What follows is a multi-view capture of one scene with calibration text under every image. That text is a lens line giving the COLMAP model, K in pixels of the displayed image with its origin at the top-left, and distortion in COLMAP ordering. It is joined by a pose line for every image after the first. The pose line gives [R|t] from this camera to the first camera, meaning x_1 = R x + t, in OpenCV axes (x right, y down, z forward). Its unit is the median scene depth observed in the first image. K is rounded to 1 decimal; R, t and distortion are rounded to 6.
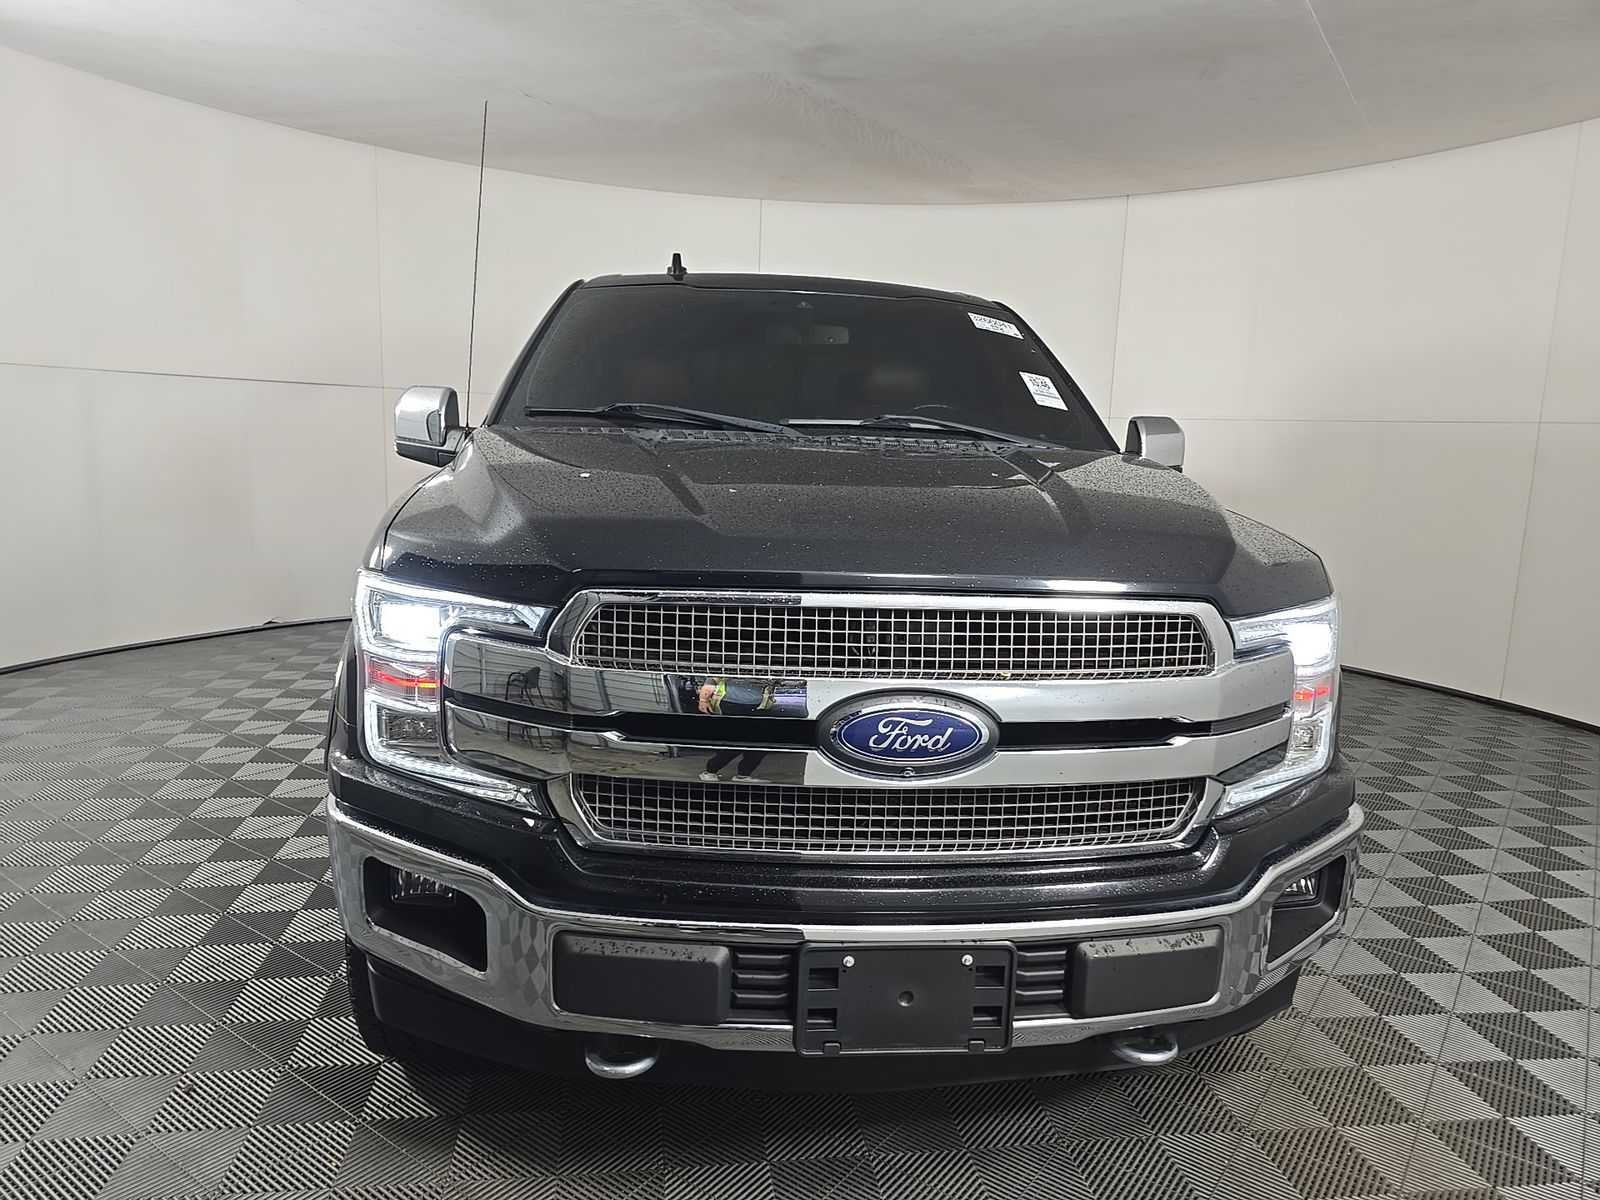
lens RADIAL K [[1065.7, 0, 800.0], [0, 1065.7, 600.0], [0, 0, 1]] dist [0.062833, 0.000159]
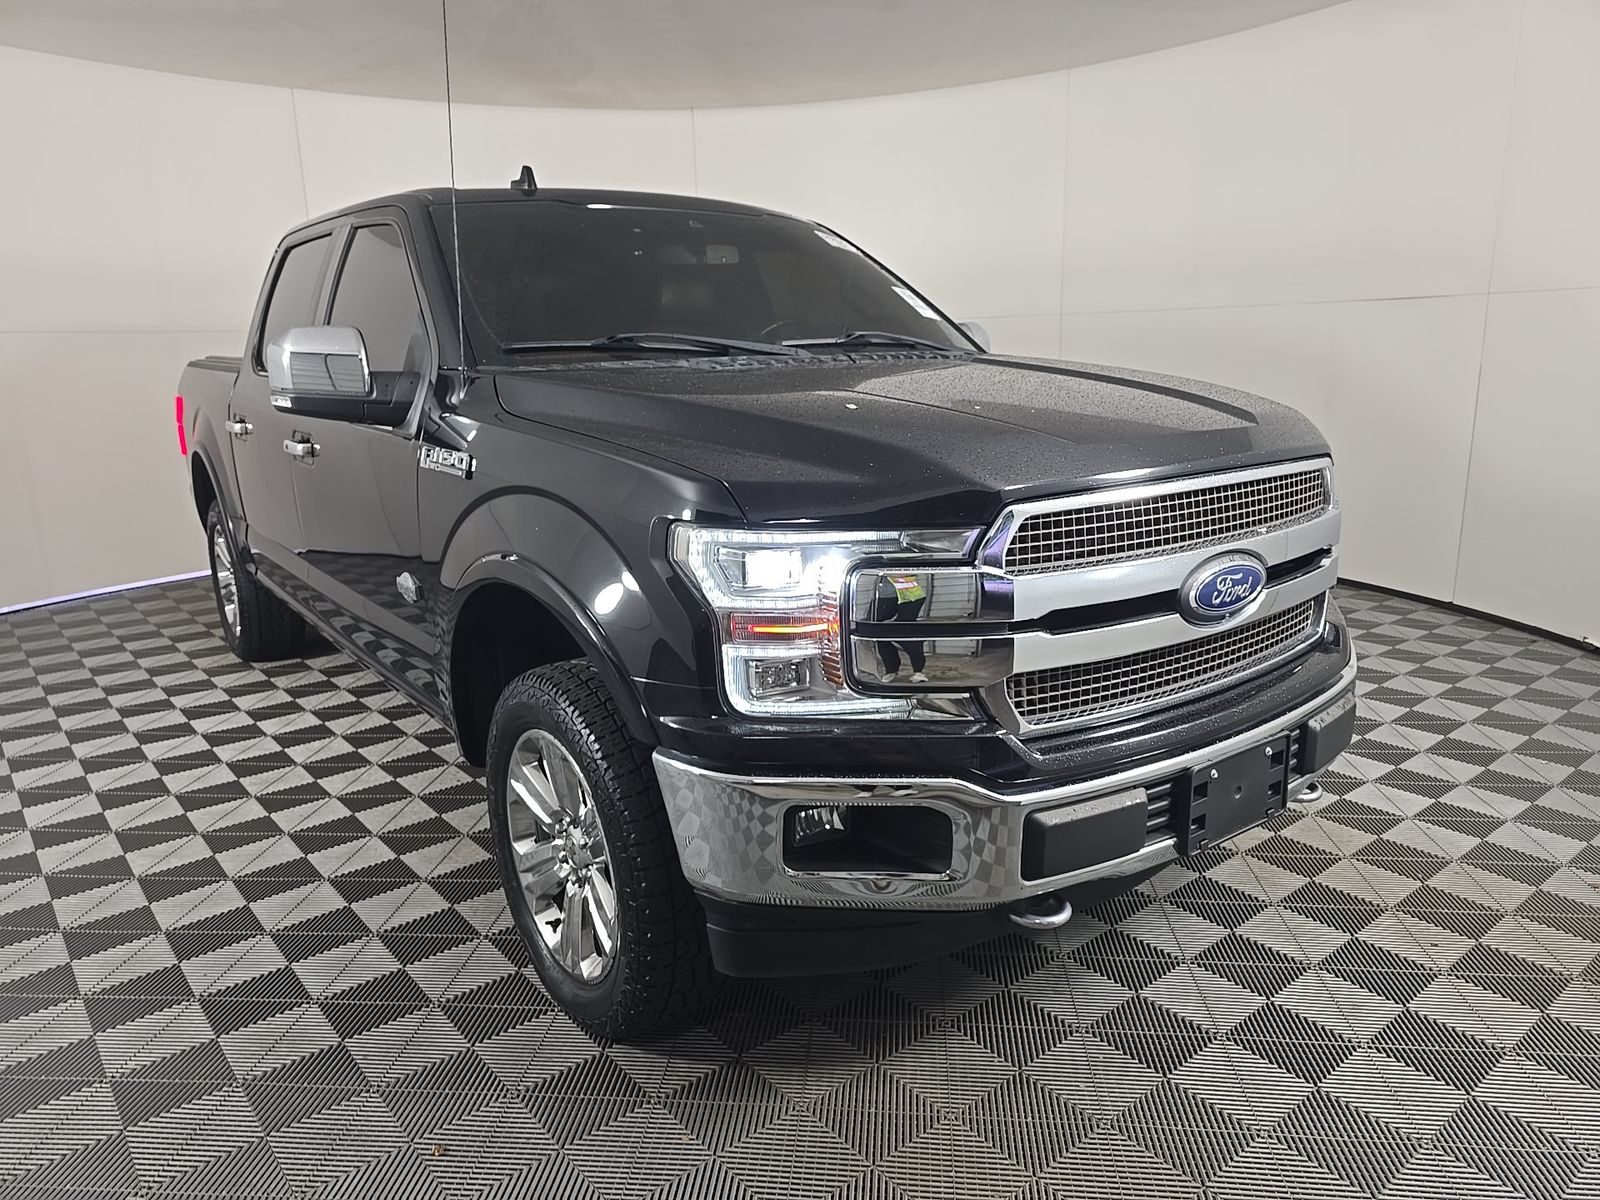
lens RADIAL K [[1106.7, 0, 800.0], [0, 1106.7, 600.0], [0, 0, 1]] dist [0.008063, 0.001514]
pose [[0.853247, -0.167682, 0.493814, -0.828935], [0.132530, 0.985532, 0.105656, -0.053604], [-0.504386, -0.024706, 0.863125, 0.116218]]
